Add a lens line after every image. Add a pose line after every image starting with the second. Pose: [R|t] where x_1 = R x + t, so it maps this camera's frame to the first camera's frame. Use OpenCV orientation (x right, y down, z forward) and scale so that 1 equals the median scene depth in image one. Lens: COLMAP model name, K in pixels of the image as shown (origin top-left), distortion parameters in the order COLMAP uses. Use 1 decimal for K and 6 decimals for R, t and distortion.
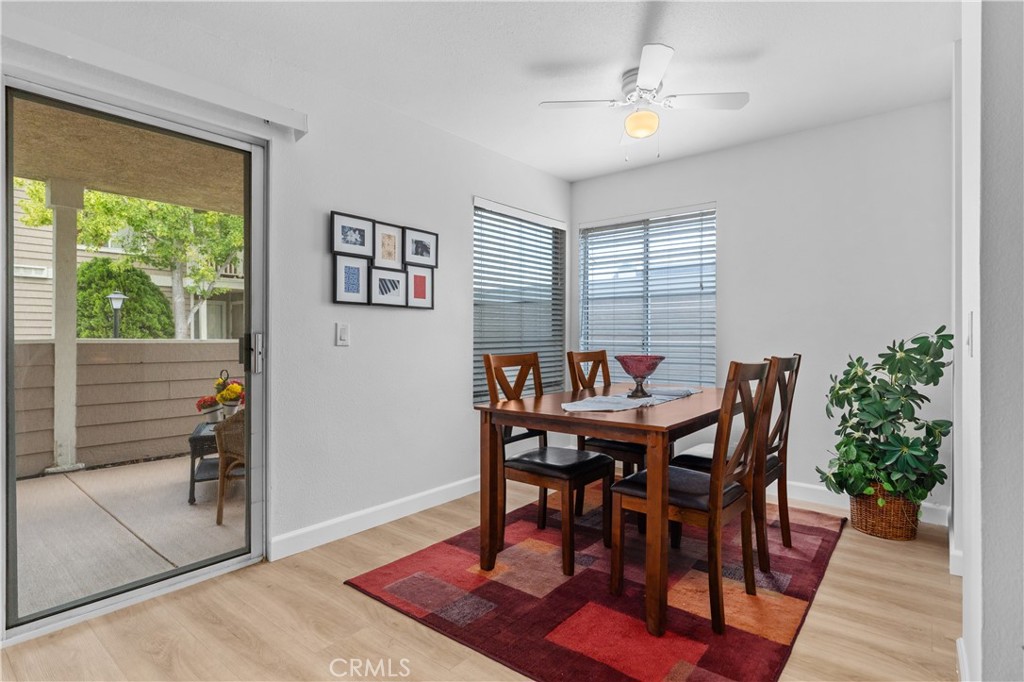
lens RADIAL K [[519.3, 0, 511.4], [0, 519.3, 337.5], [0, 0, 1]] dist [0.000182, 0.000005]
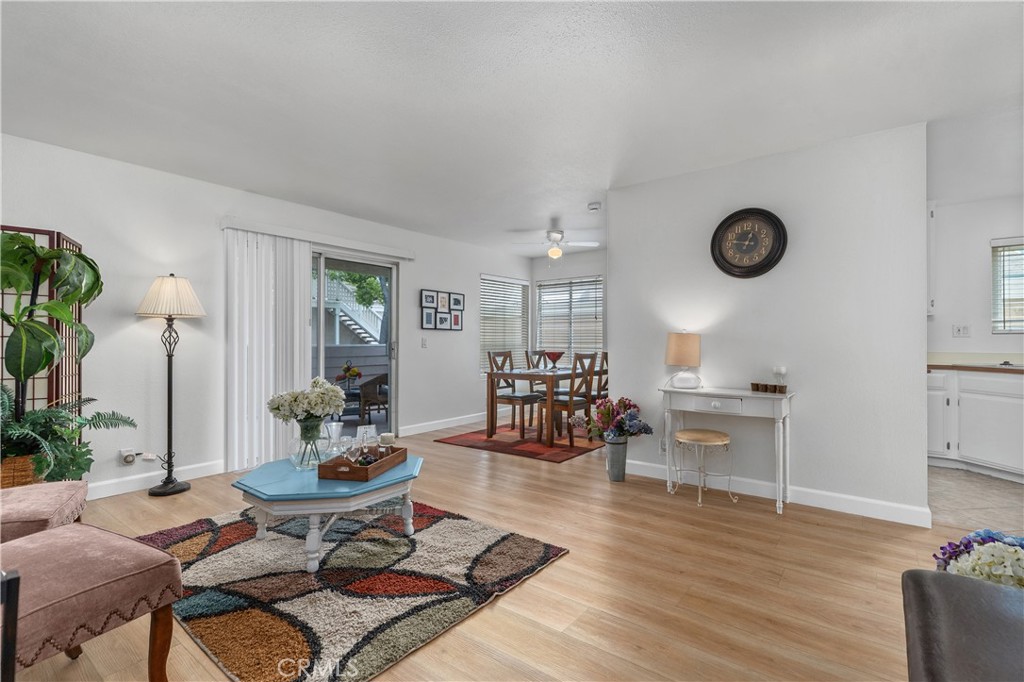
lens RADIAL K [[471.3, 0, 515.2], [0, 471.3, 339.3], [0, 0, 1]] dist [0.013206, -0.000245]
pose [[0.999437, 0.000542, 0.033558, -0.000479], [-0.000360, 0.999985, -0.005441, -0.009080], [-0.033561, 0.005426, 0.999422, -1.029950]]
